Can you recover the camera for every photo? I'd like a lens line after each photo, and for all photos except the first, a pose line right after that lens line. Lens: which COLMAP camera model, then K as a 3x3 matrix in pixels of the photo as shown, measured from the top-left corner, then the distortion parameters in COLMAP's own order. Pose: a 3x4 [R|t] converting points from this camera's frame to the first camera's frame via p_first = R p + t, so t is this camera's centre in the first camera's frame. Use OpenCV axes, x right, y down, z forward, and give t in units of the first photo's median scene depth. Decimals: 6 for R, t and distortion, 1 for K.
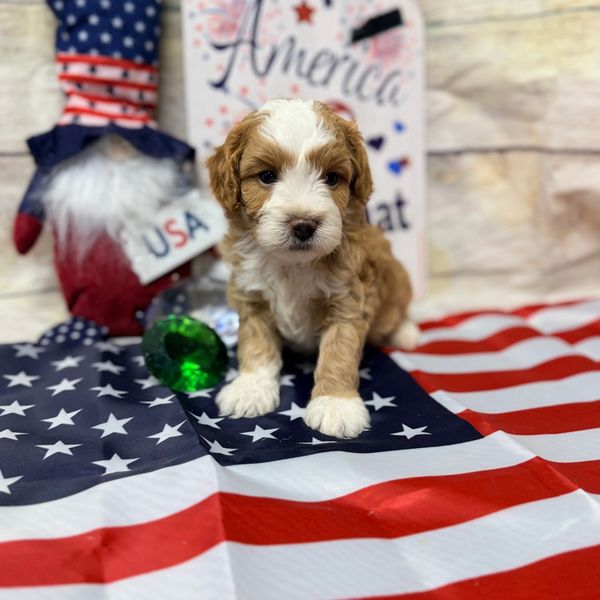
lens RADIAL K [[637.3, 0, 300.0], [0, 637.3, 300.0], [0, 0, 1]] dist [-0.032384, -0.113207]
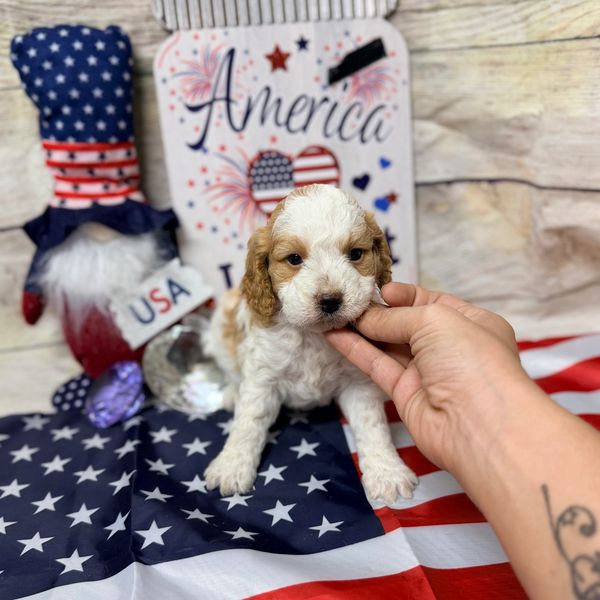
lens RADIAL K [[637.3, 0, 300.0], [0, 637.3, 300.0], [0, 0, 1]] dist [-0.032384, -0.113207]
pose [[0.984816, -0.012594, -0.173144, 0.216003], [0.041261, 0.985766, 0.162981, -0.253338], [0.168627, -0.167650, 0.971318, -0.027732]]
